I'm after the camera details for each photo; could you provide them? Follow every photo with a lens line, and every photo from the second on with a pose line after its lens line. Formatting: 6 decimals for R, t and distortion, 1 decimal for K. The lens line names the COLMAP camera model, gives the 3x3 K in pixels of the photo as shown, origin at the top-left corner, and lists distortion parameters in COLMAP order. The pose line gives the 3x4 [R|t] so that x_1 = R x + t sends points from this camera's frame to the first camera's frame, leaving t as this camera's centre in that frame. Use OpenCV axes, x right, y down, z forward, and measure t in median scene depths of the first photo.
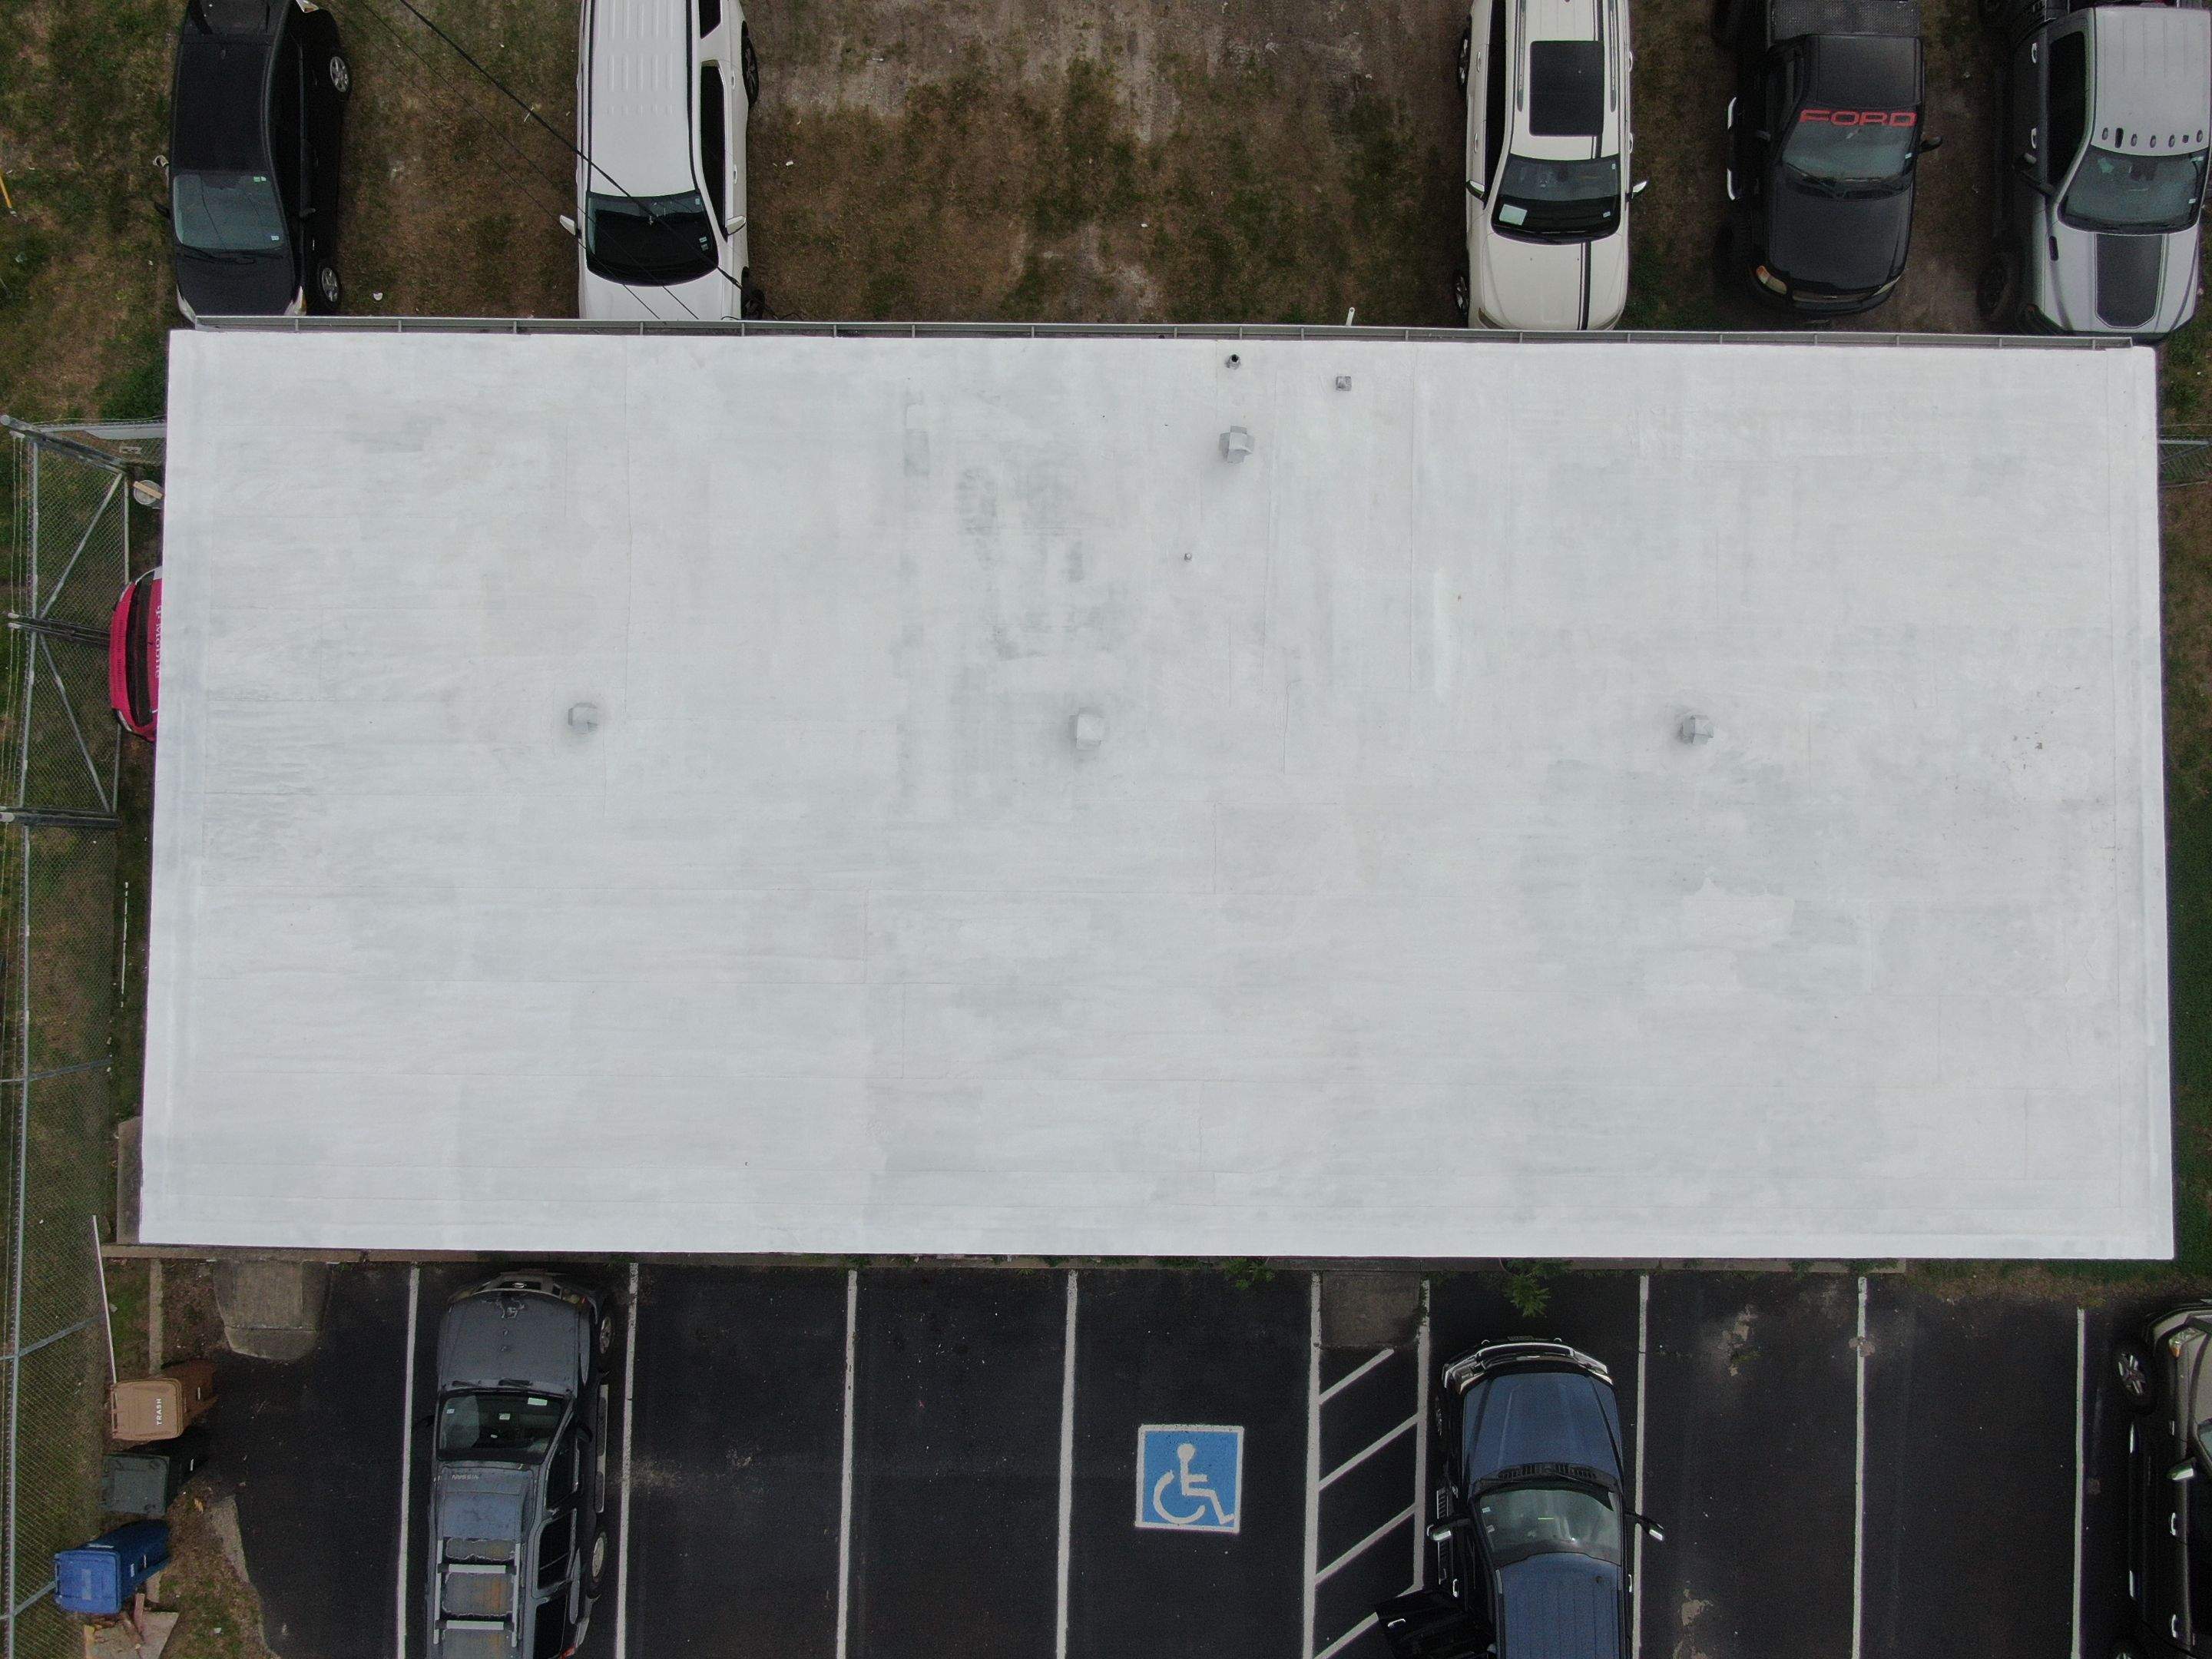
lens RADIAL K [[1589.6, 0, 1106.1], [0, 1589.6, 819.5], [0, 0, 1]] dist [-0.013555, 0.001152]
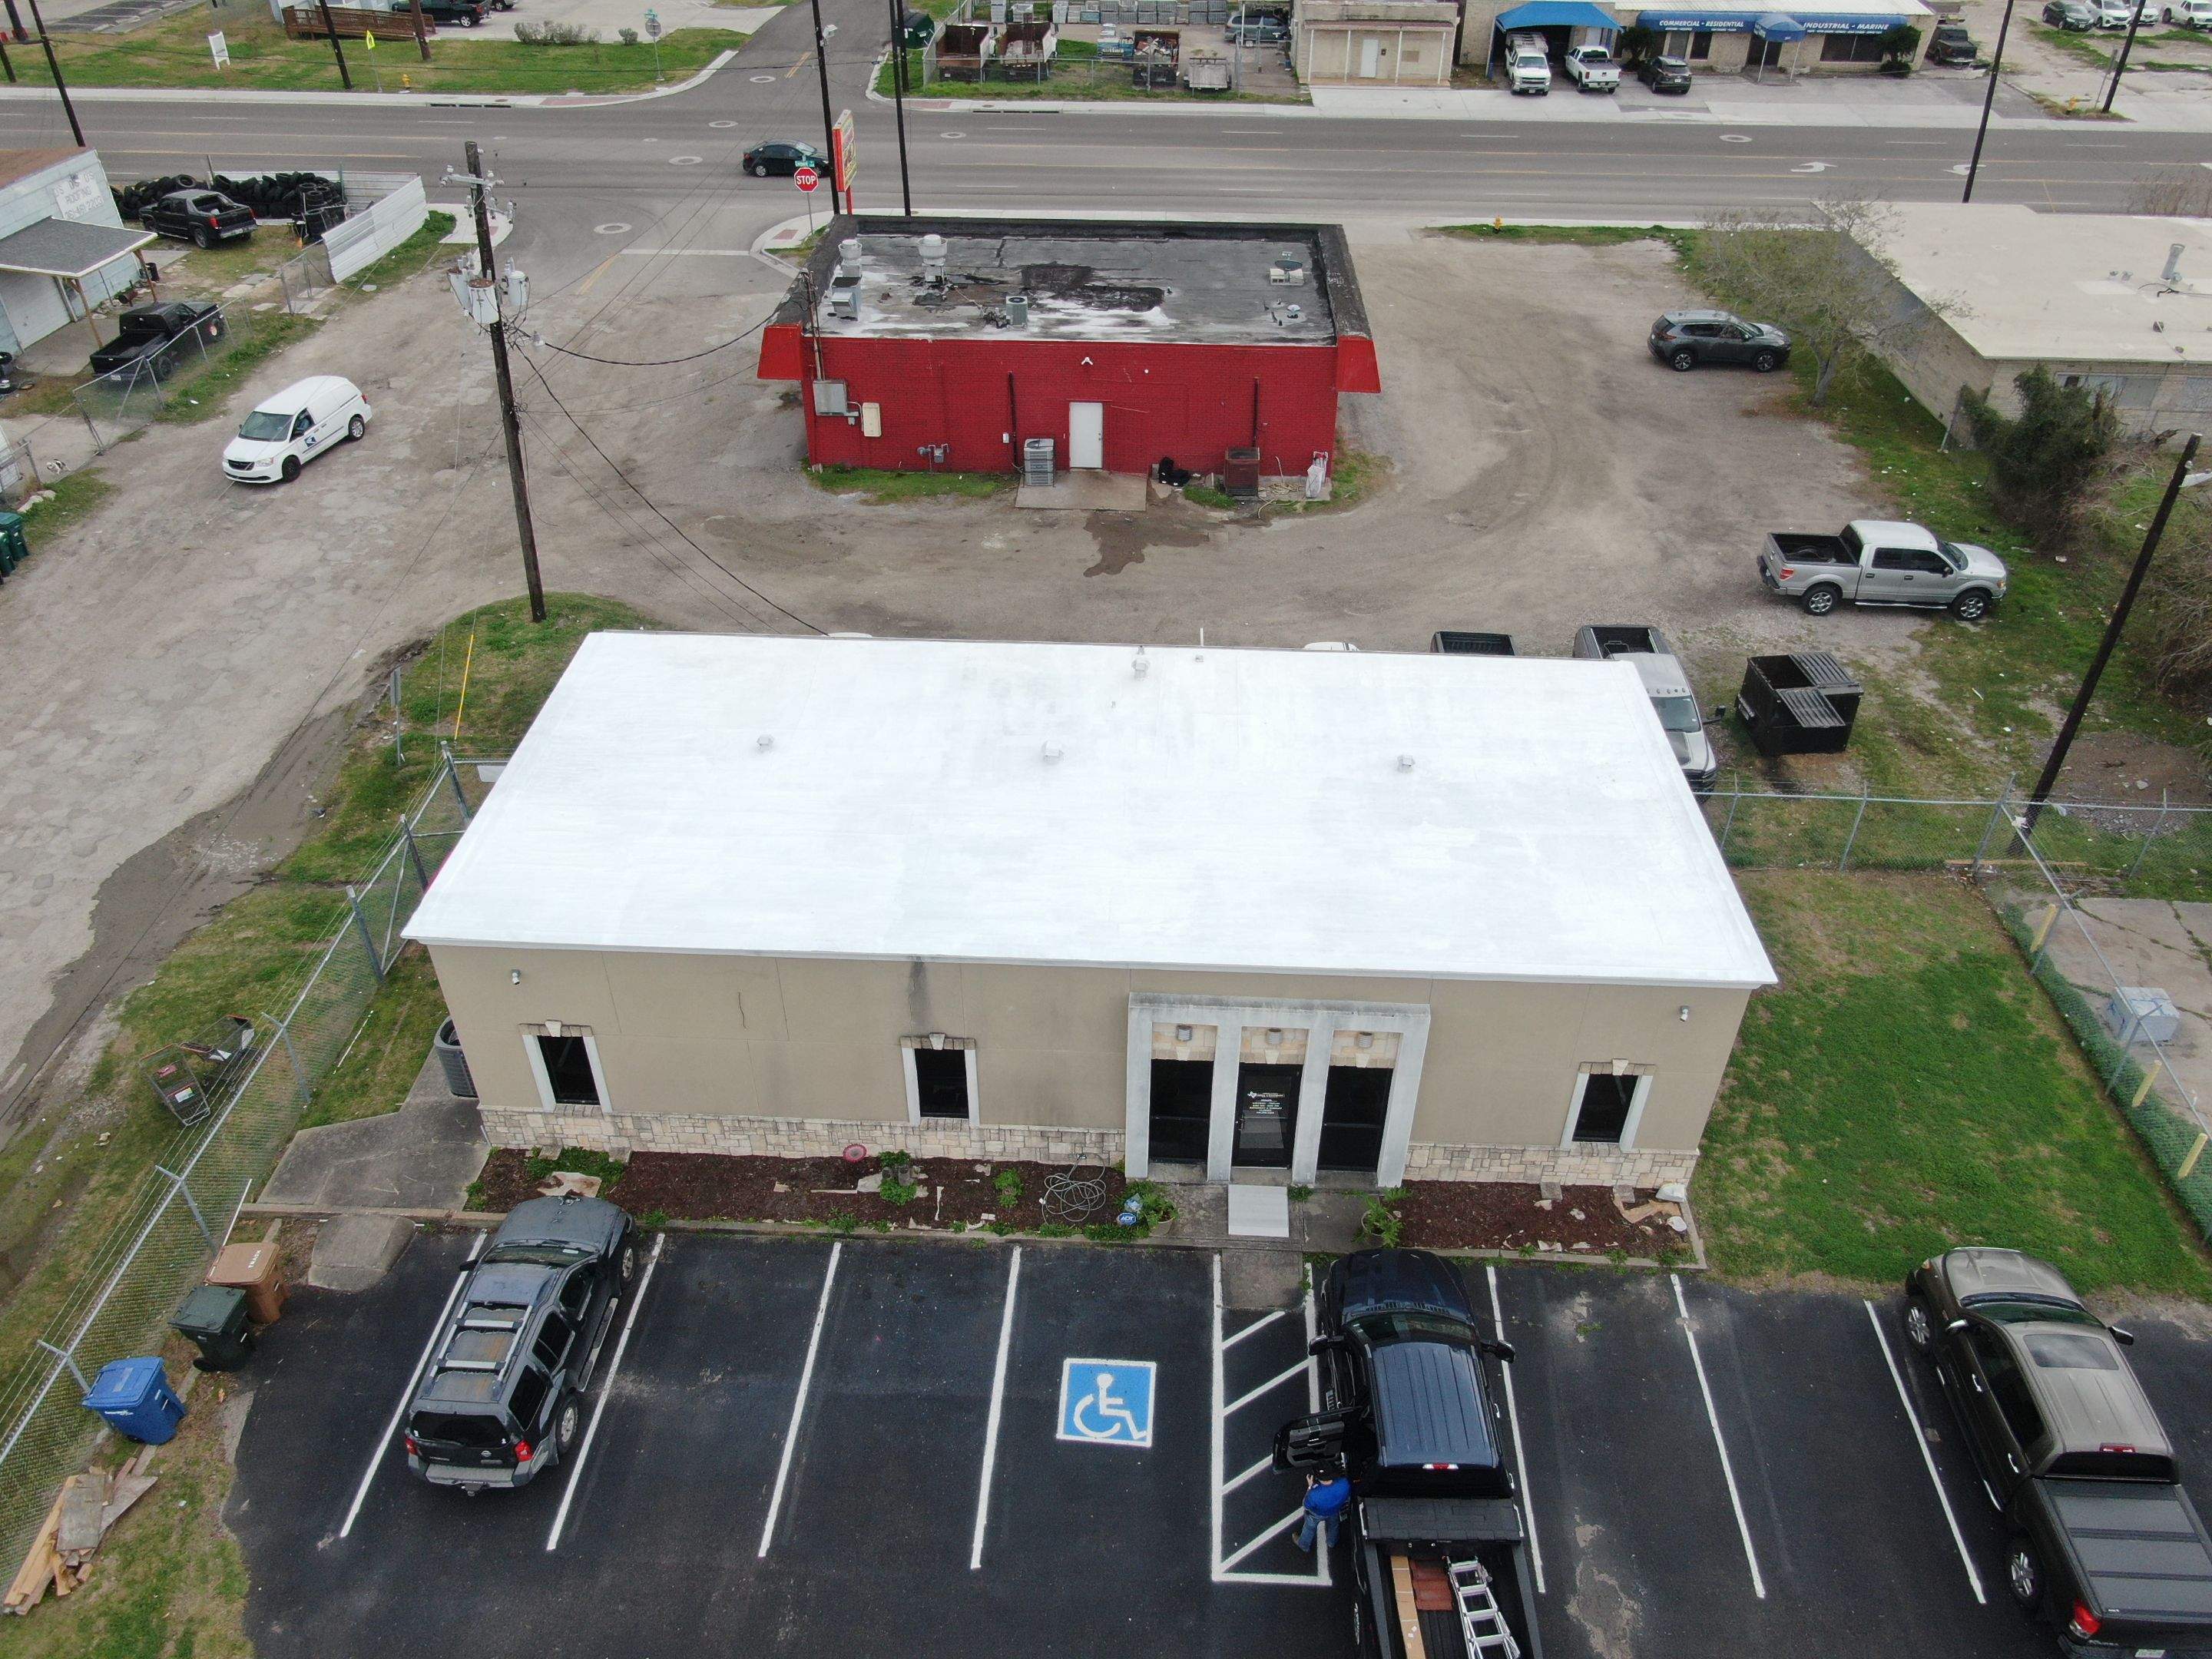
lens RADIAL K [[1589.6, 0, 1107.6], [0, 1589.6, 829.9], [0, 0, 1]] dist [-0.013555, 0.001152]
pose [[0.999463, 0.021582, -0.024671, 0.071641], [-0.032738, 0.619924, -0.783978, 1.042173], [-0.001626, 0.784365, 0.620298, -0.009343]]
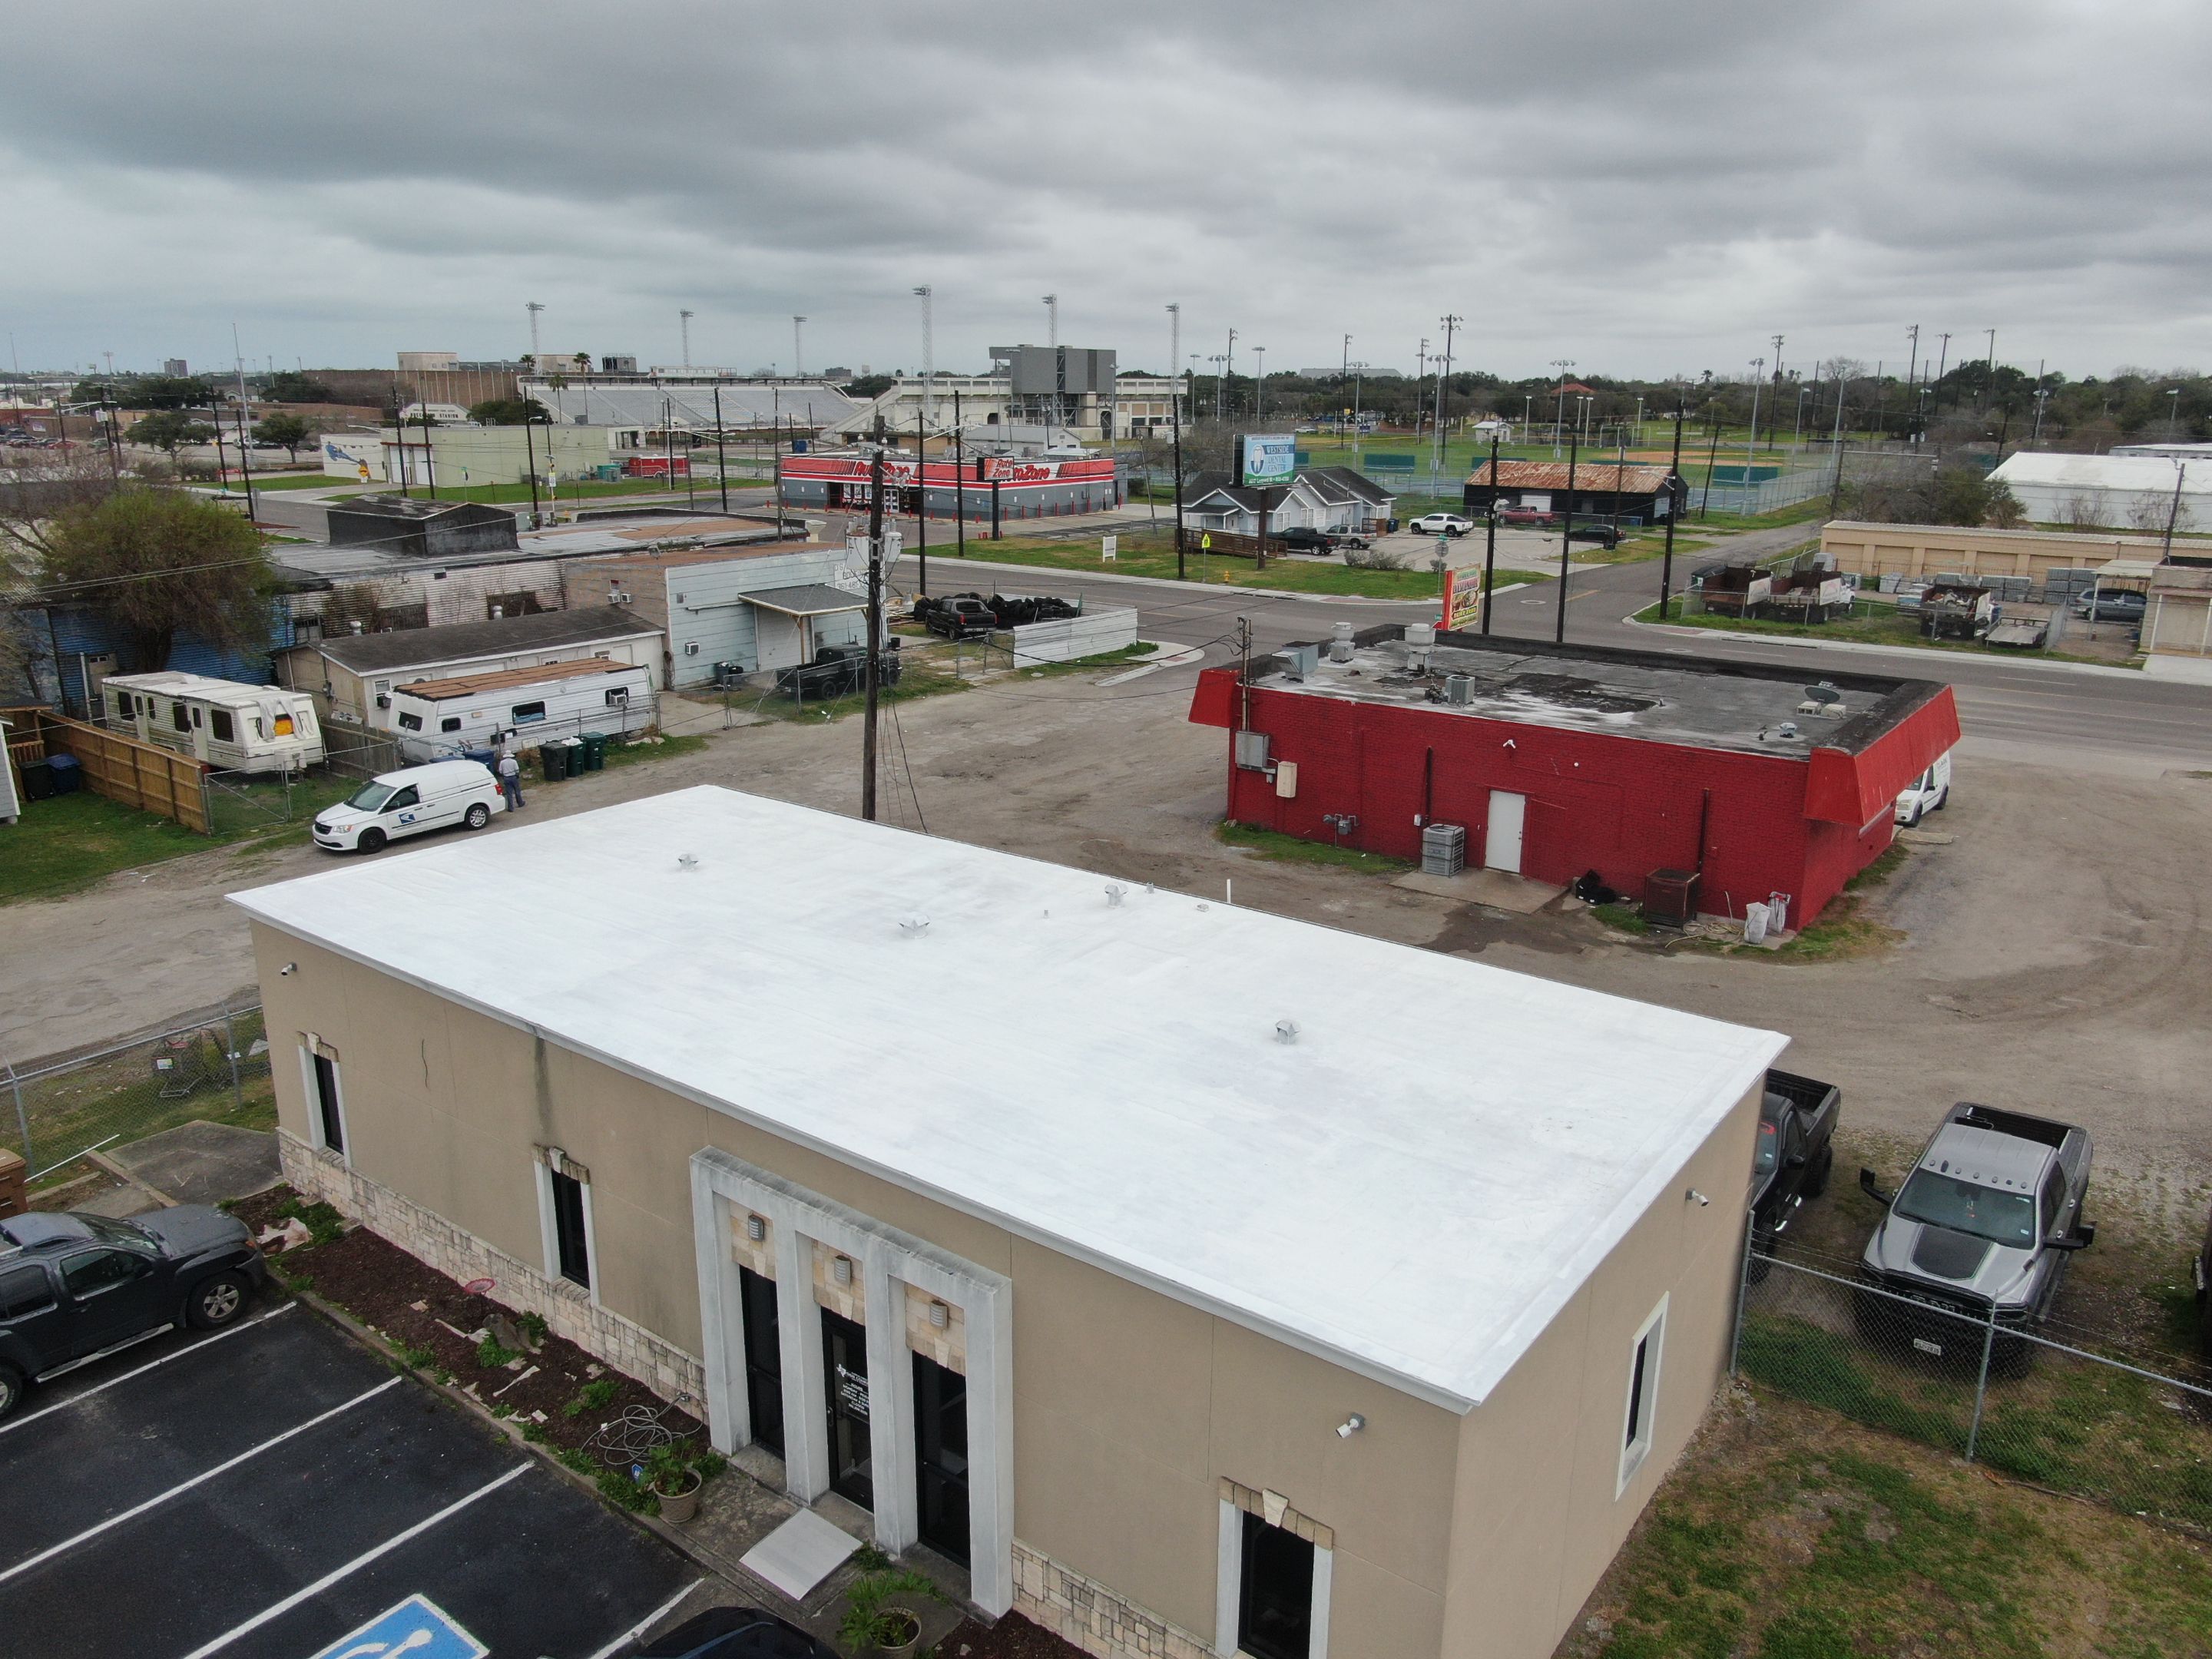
lens RADIAL K [[1589.6, 0, 1102.9], [0, 1589.6, 835.1], [0, 0, 1]] dist [-0.013555, 0.001152]
pose [[0.804000, 0.162880, -0.571886, 0.712617], [-0.594440, 0.244426, -0.766092, 0.703469], [0.015003, 0.955890, 0.293341, 0.388332]]
